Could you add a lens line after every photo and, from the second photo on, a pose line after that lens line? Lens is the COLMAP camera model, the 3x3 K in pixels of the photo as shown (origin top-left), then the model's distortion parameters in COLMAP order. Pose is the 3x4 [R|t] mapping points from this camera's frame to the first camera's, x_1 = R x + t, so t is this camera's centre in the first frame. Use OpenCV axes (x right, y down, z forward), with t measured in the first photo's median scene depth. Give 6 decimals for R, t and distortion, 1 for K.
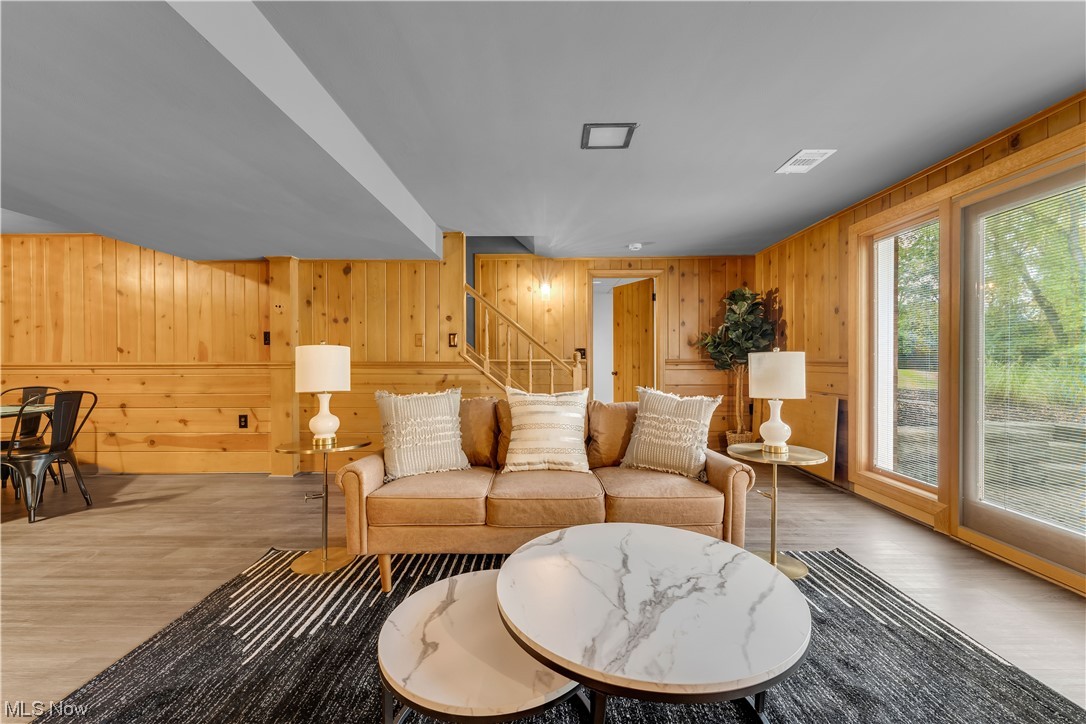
lens RADIAL K [[442.6, 0, 543.6], [0, 442.6, 361.3], [0, 0, 1]] dist [0.002076, -0.000584]
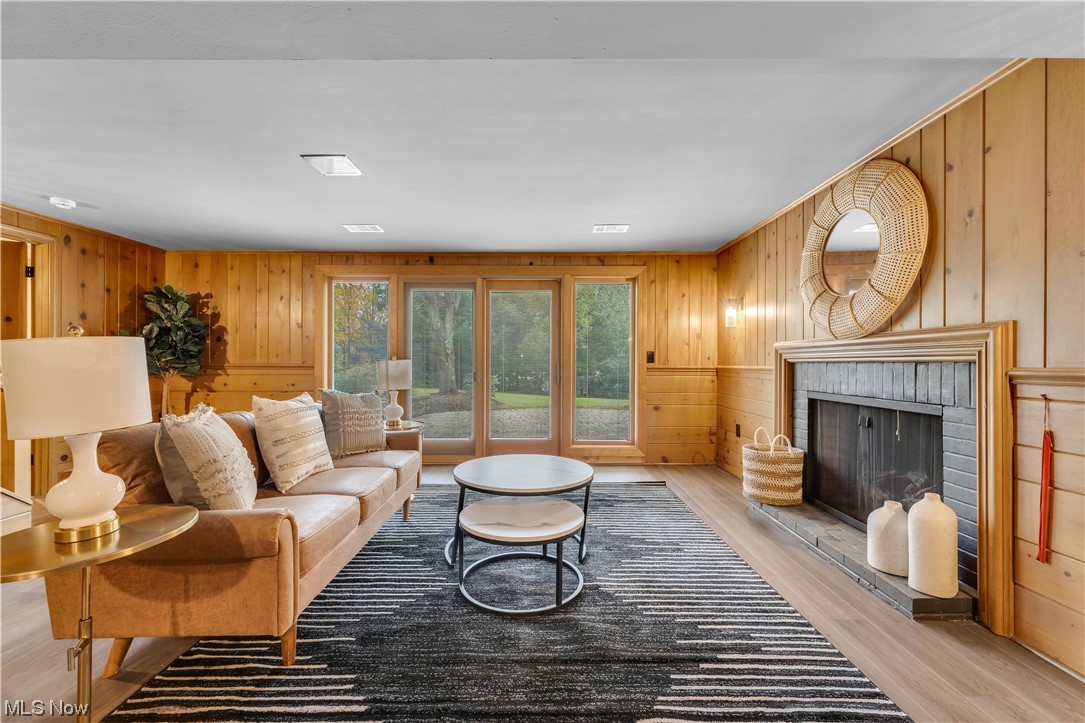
lens RADIAL K [[442.2, 0, 542.0], [0, 442.2, 361.6], [0, 0, 1]] dist [0.002076, -0.000584]
pose [[-0.014739, 0.006024, 0.999873, -0.557903], [-0.000275, 0.999982, -0.006029, -0.003739], [-0.999891, -0.000364, -0.014737, 0.278167]]
